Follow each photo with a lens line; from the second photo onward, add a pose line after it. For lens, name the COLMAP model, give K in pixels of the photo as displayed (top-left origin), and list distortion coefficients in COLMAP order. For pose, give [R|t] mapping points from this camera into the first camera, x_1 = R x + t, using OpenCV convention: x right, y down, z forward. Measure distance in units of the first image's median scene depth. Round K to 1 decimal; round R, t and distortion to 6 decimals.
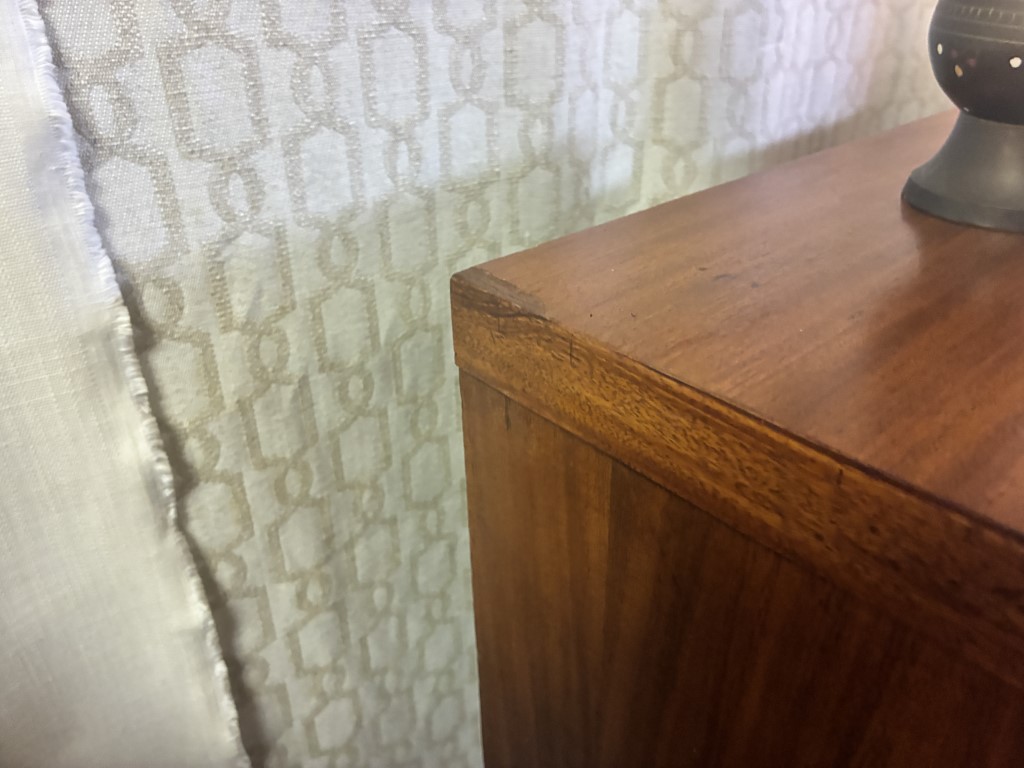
lens RADIAL K [[786.3, 0, 512.0], [0, 786.3, 384.0], [0, 0, 1]] dist [0.064577, -0.111885]
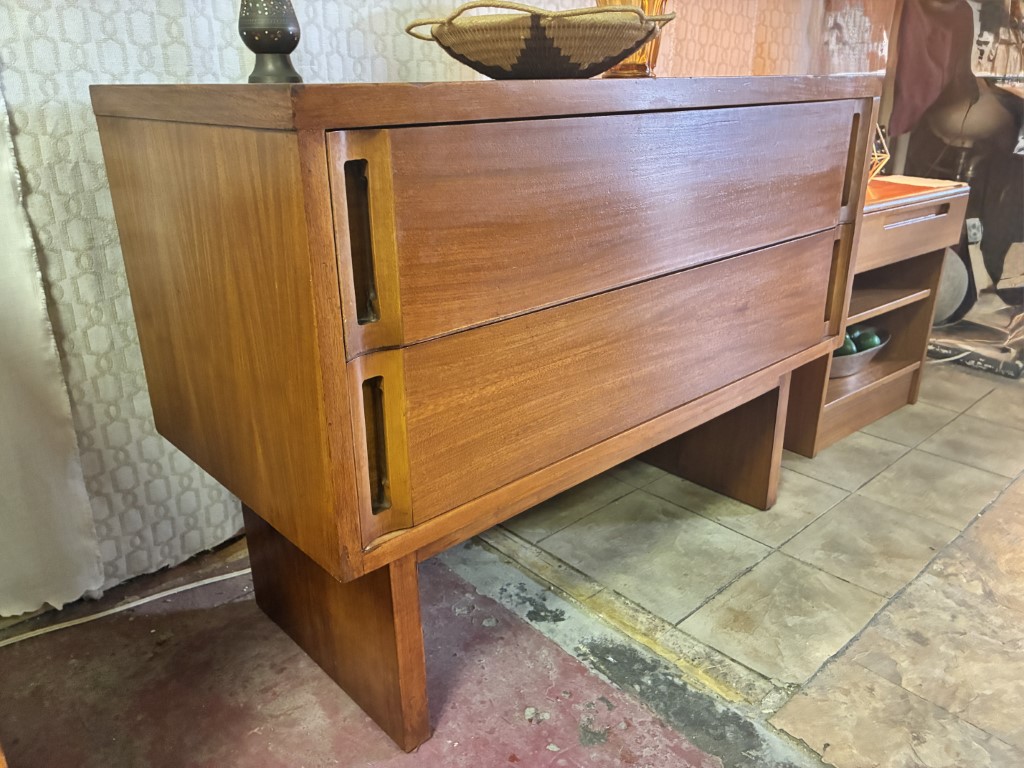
lens RADIAL K [[771.1, 0, 512.0], [0, 771.1, 384.0], [0, 0, 1]] dist [0.071397, -0.106911]
pose [[0.999632, 0.000451, 0.027120, 1.162855], [0.003655, 0.988501, -0.151170, 1.159259], [-0.026876, 0.151213, 0.988136, -1.577259]]
